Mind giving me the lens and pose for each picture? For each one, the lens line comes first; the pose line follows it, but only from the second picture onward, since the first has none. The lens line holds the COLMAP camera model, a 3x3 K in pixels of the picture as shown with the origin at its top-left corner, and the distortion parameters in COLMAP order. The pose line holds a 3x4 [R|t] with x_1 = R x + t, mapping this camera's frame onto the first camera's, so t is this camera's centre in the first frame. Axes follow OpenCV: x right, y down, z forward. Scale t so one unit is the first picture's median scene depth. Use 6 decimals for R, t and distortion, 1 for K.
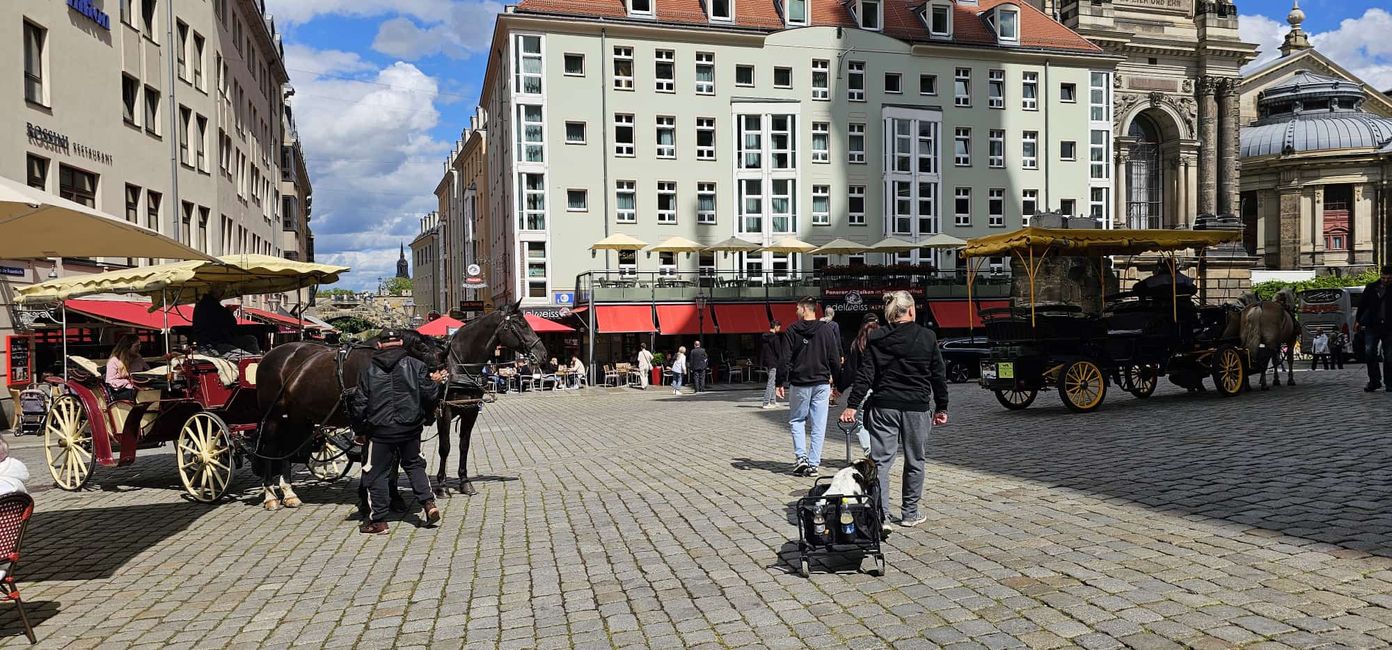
lens RADIAL K [[871.0, 0, 723.2], [0, 871.0, 346.4], [0, 0, 1]] dist [-0.004768, -0.004370]
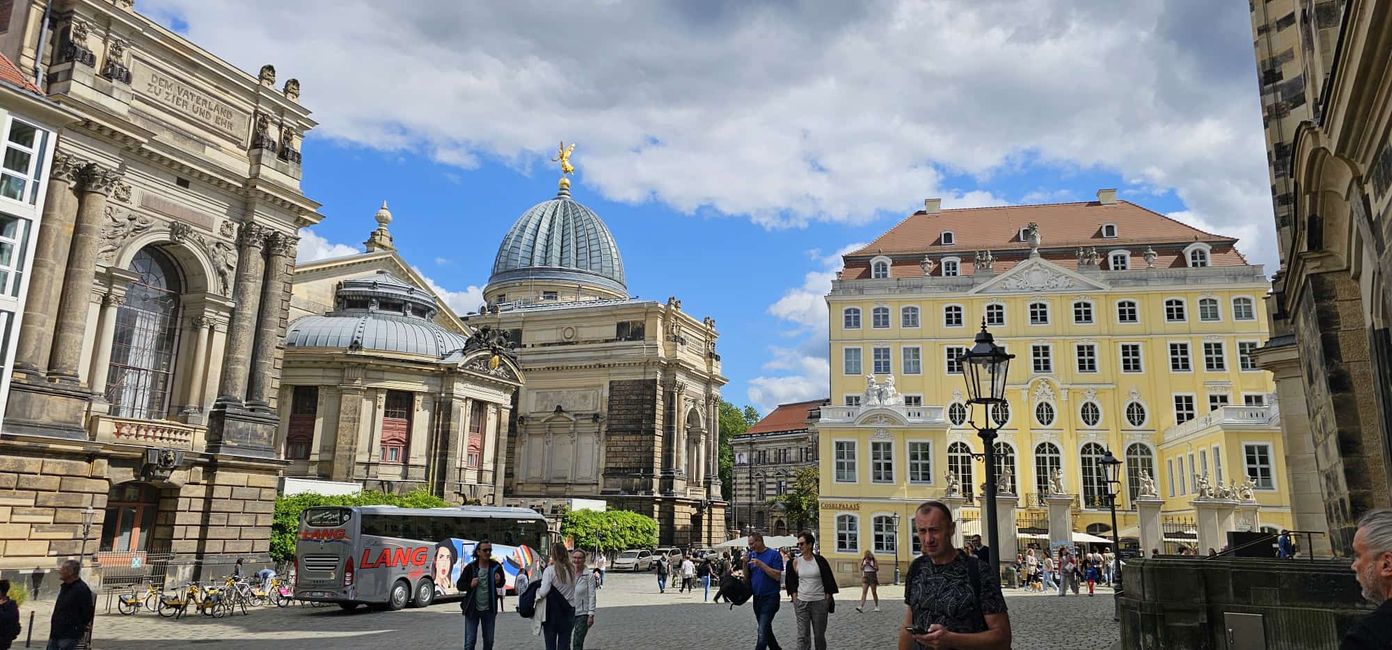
lens RADIAL K [[871.0, 0, 723.2], [0, 871.0, 346.4], [0, 0, 1]] dist [-0.004768, -0.004370]
pose [[0.593212, 0.188254, 0.782726, 0.193467], [0.001726, 0.971975, -0.235078, -0.016654], [-0.805045, 0.140802, 0.576262, 0.201385]]
